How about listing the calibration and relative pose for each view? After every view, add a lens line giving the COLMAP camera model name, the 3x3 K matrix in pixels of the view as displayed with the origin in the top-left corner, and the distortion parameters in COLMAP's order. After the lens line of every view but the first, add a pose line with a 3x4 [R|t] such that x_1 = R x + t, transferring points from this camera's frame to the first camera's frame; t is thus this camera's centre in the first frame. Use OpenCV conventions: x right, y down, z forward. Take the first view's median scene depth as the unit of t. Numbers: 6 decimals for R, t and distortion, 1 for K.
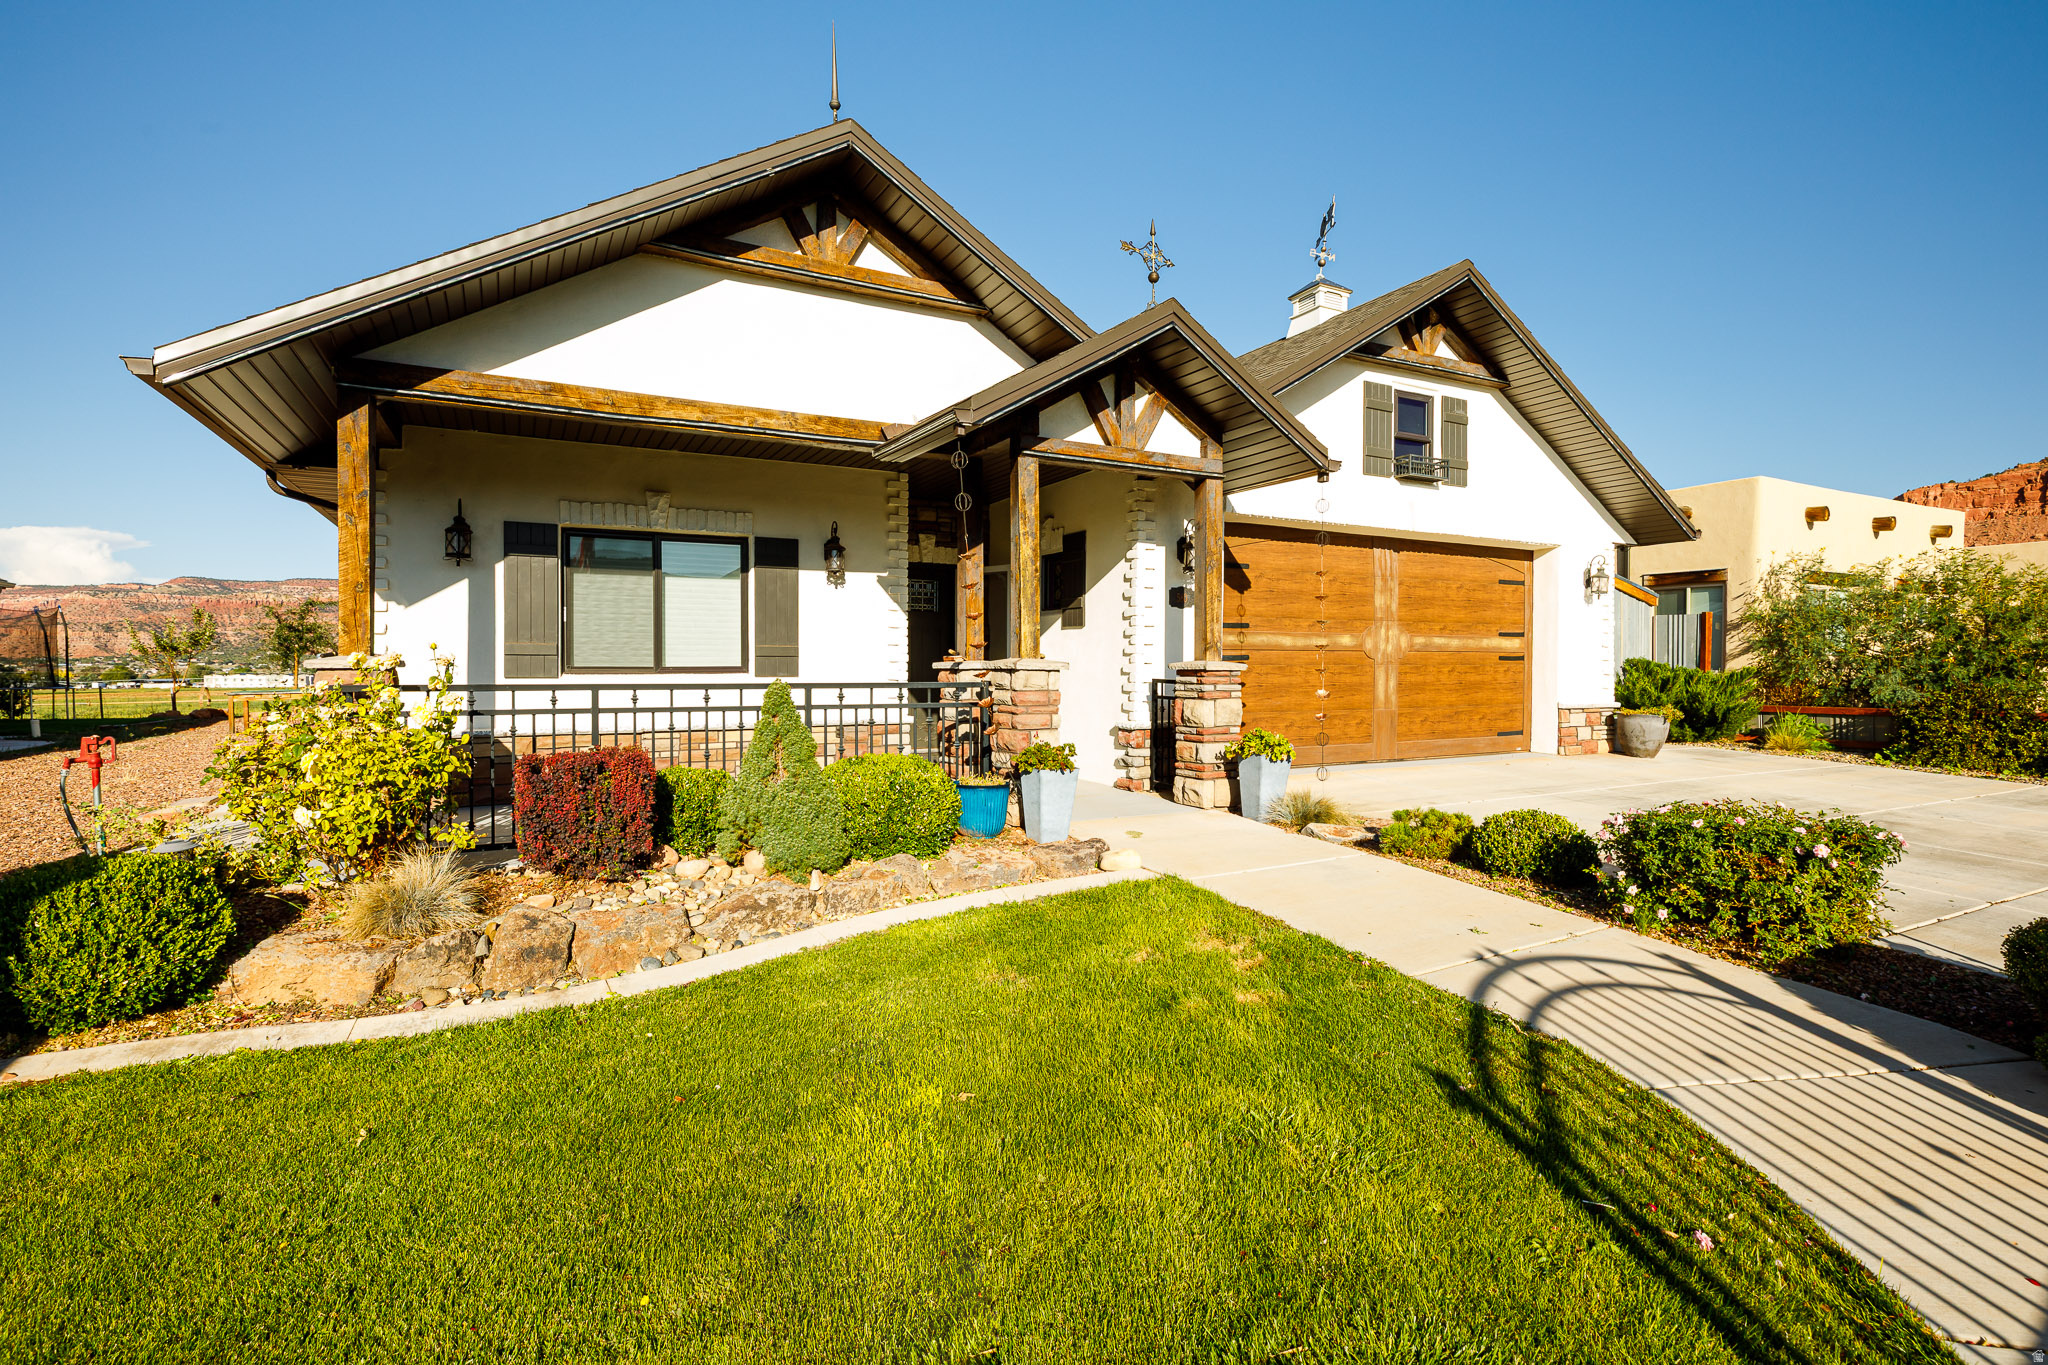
lens RADIAL K [[963.5, 0, 1024.0], [0, 963.5, 682.5], [0, 0, 1]] dist [-0.019297, -0.000057]
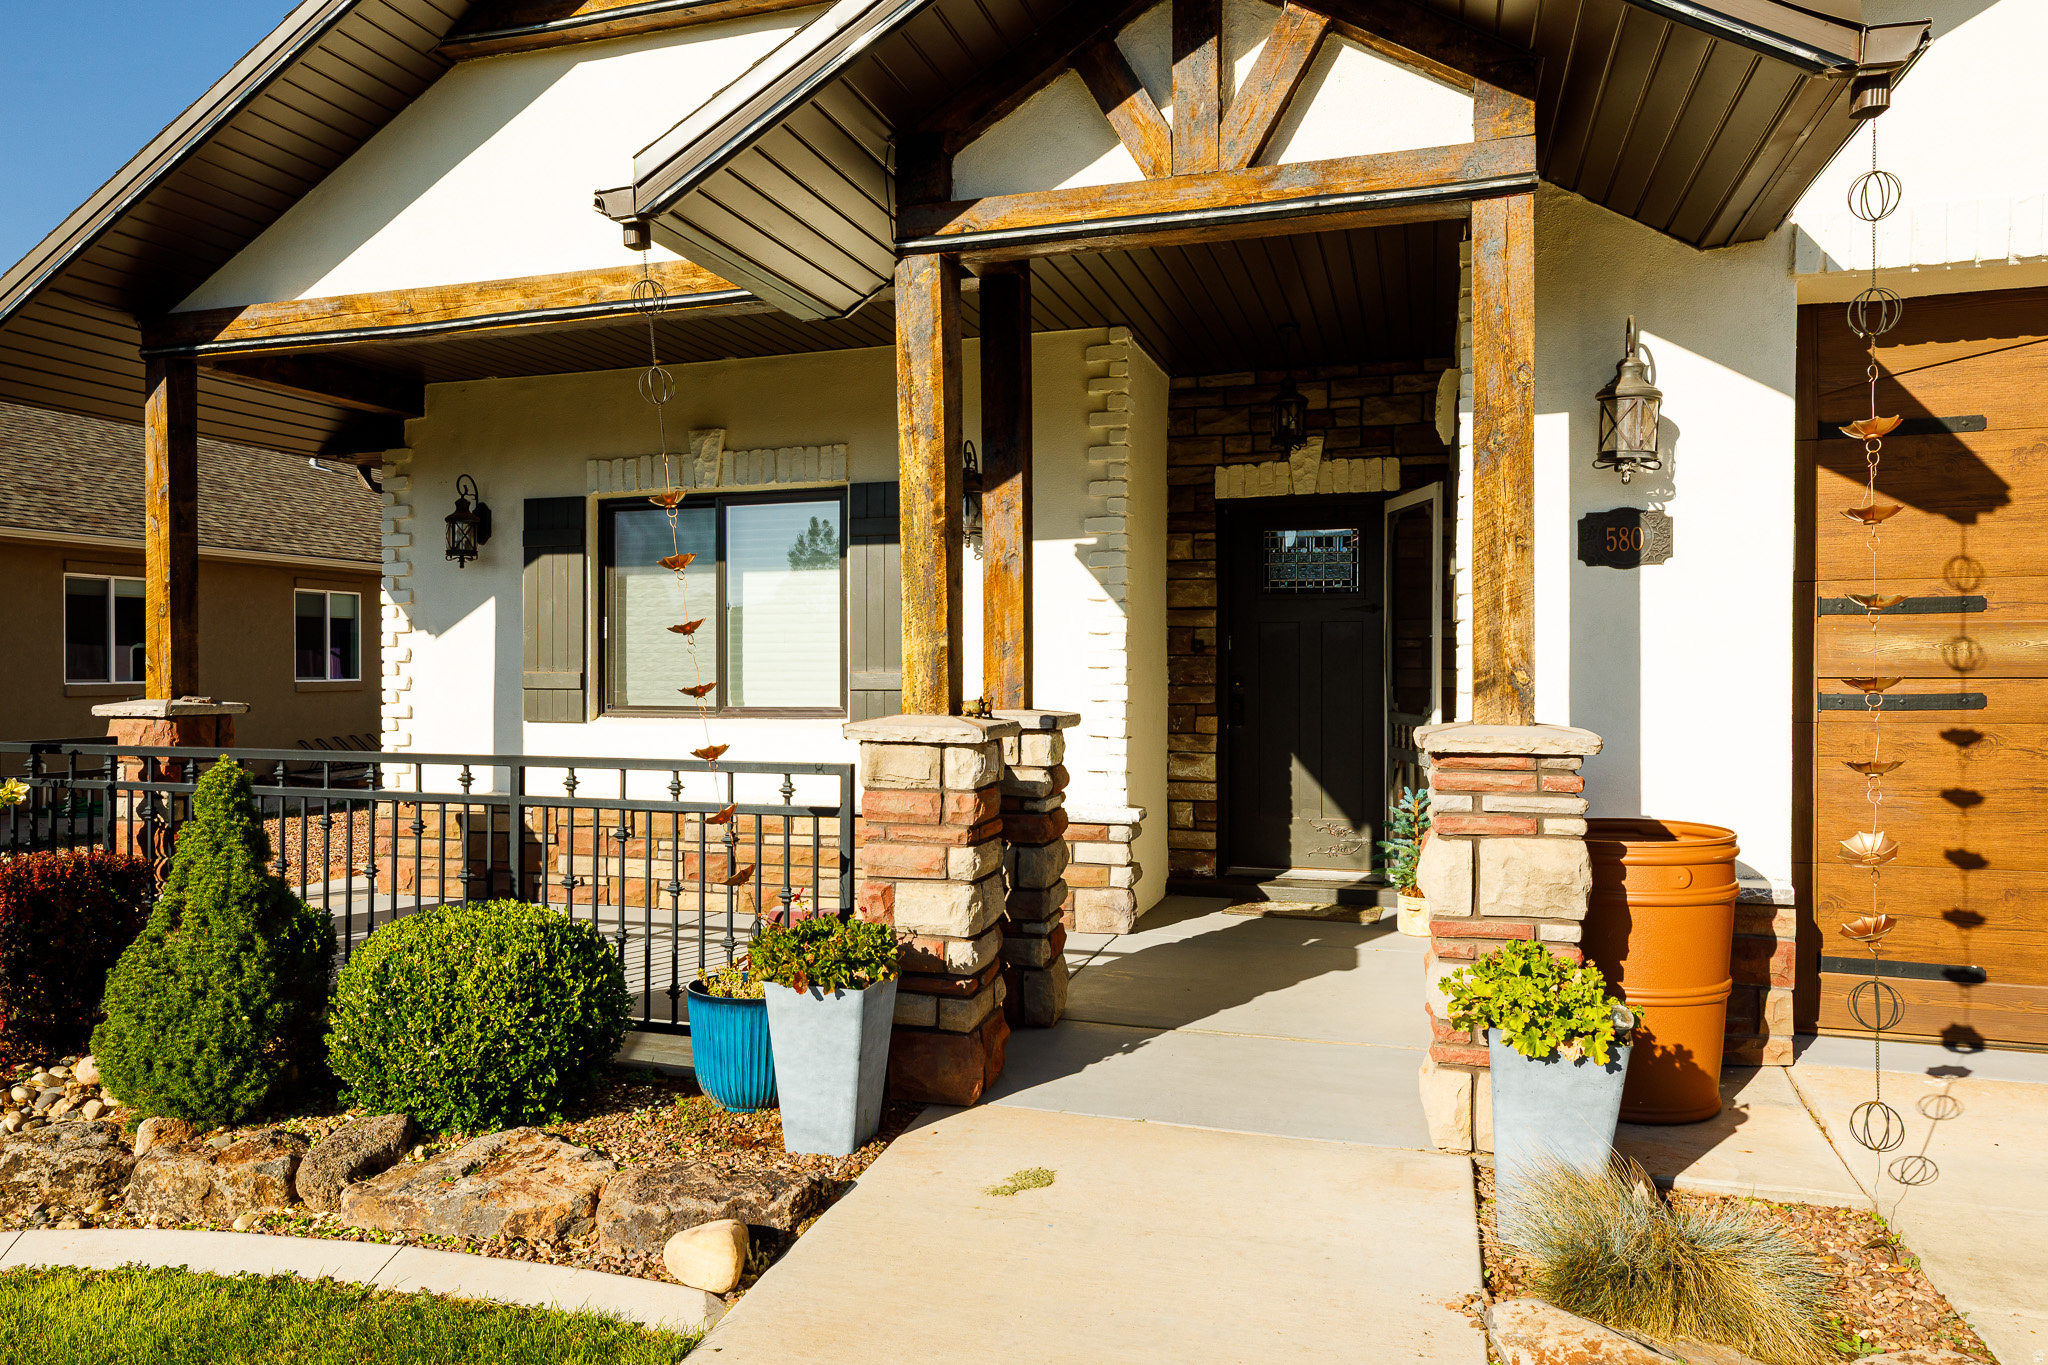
lens RADIAL K [[1432.2, 0, 919.2], [0, 1432.2, 684.3], [0, 0, 1]] dist [0.001622, -0.001712]
pose [[0.675196, 0.006677, -0.737608, 0.391714], [-0.011236, 0.999936, -0.001233, -0.030543], [0.737553, 0.009120, 0.675228, 0.453790]]
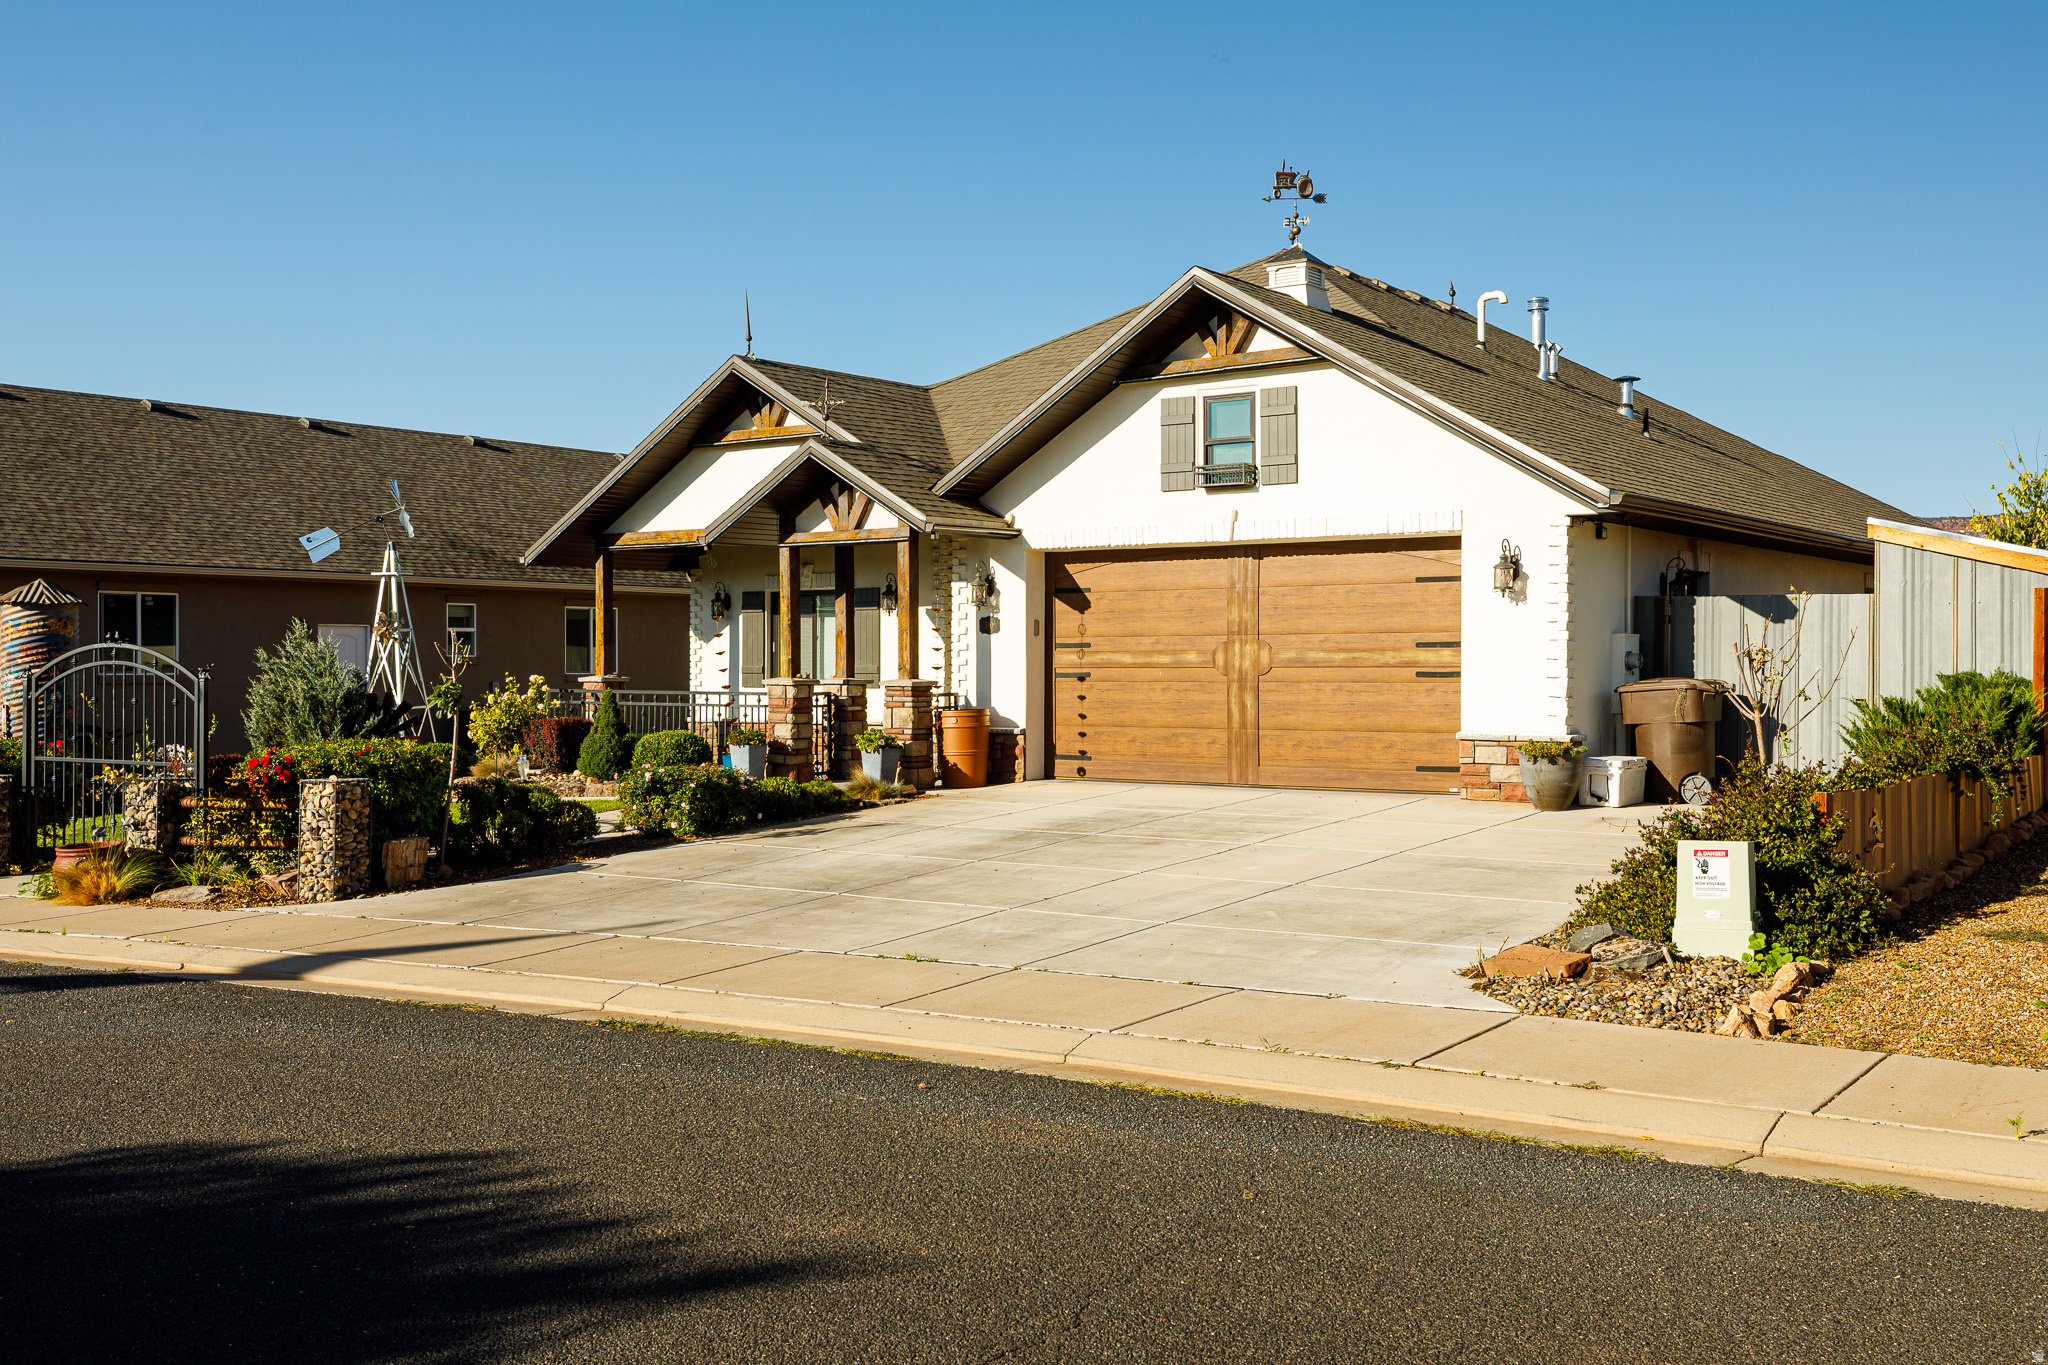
lens RADIAL K [[2044.1, 0, 1024.0], [0, 2044.1, 682.5], [0, 0, 1]] dist [0.004344, 0.000376]
pose [[0.415842, 0.008421, -0.909398, 2.564651], [-0.013068, 0.999909, 0.003284, -0.026667], [0.909343, 0.010518, 0.415914, -0.016202]]
